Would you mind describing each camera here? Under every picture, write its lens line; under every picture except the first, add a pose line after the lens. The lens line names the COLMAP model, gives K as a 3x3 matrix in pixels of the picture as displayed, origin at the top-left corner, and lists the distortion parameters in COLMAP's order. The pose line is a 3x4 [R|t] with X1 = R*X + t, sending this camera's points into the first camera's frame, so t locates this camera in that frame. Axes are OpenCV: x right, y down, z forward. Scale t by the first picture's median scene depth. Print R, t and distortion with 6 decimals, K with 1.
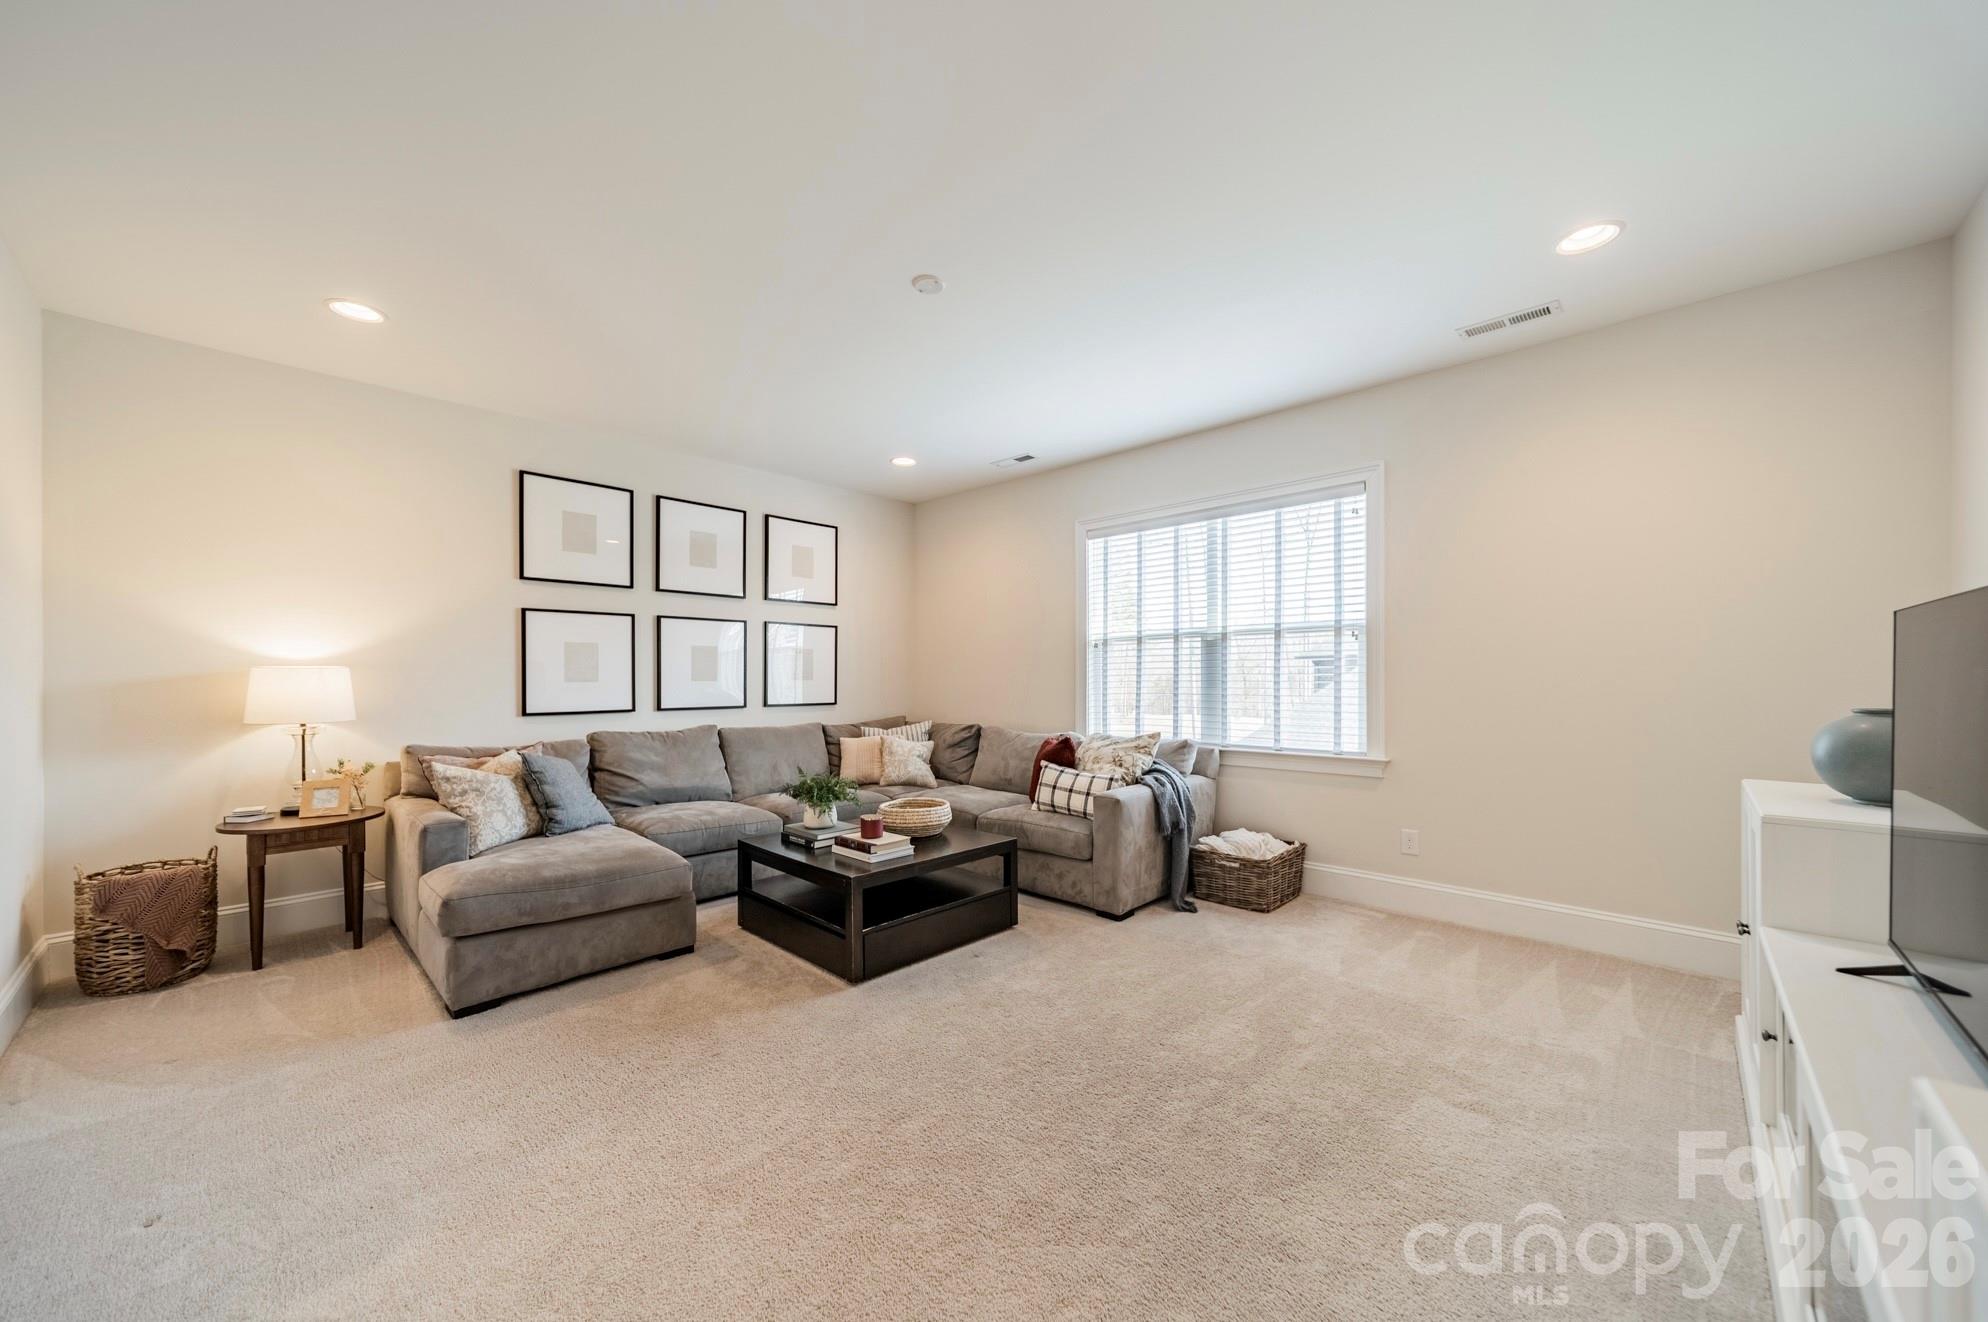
lens RADIAL K [[700.9, 0, 999.8], [0, 700.9, 674.8], [0, 0, 1]] dist [0.005687, 0.000158]
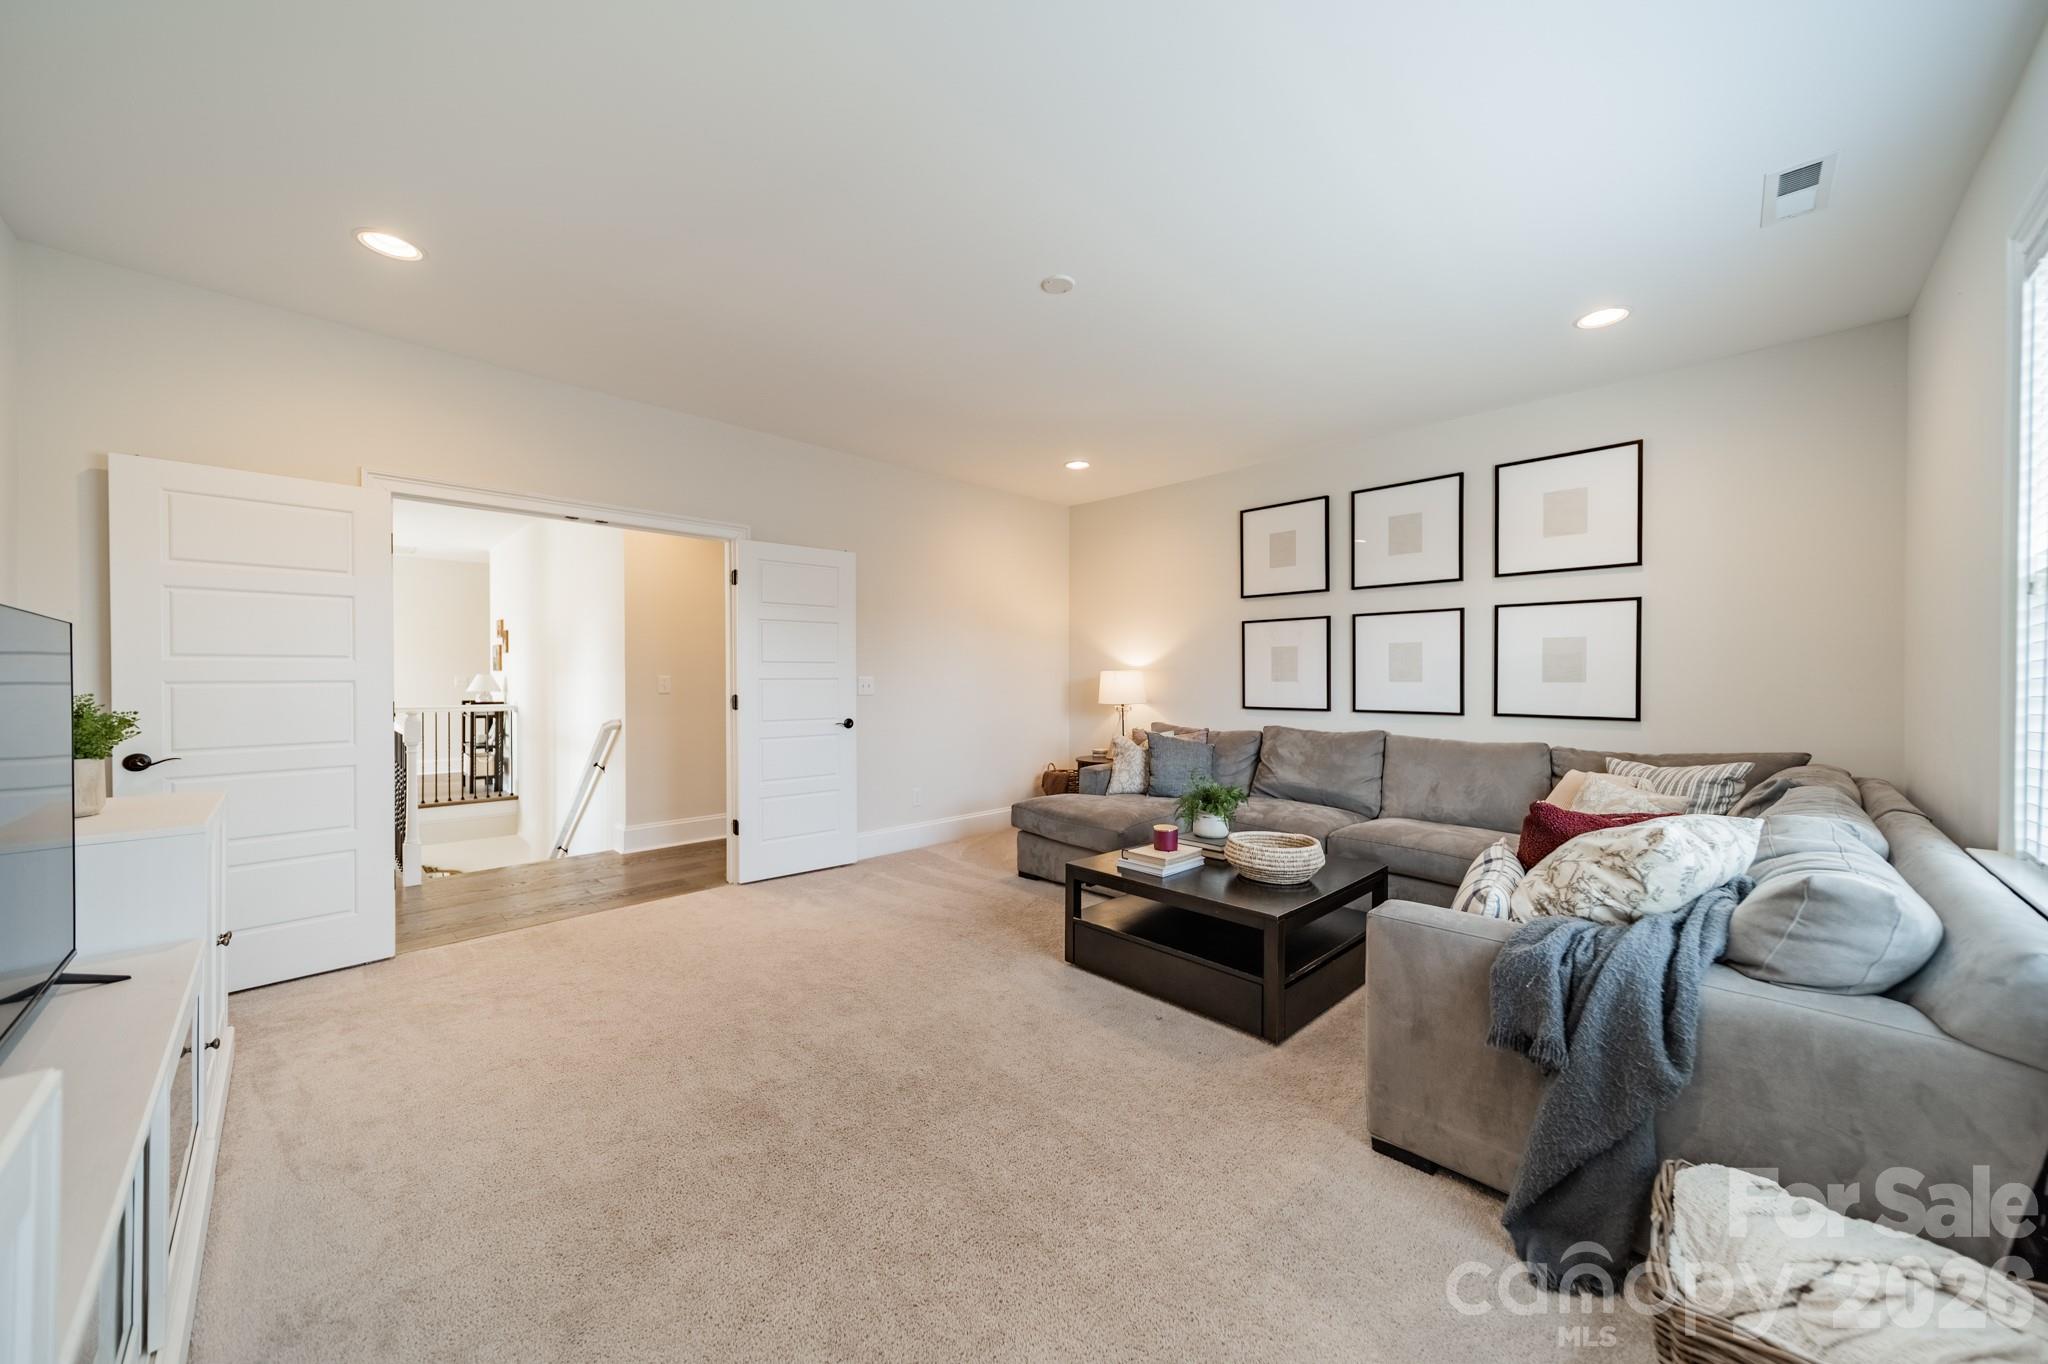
lens RADIAL K [[722.1, 0, 1010.6], [0, 722.1, 679.3], [0, 0, 1]] dist [0.005687, 0.000158]
pose [[-0.023439, 0.007106, -0.999700, 0.564066], [0.002054, 0.999973, 0.007060, -0.002598], [0.999723, -0.001888, -0.023453, 0.583664]]
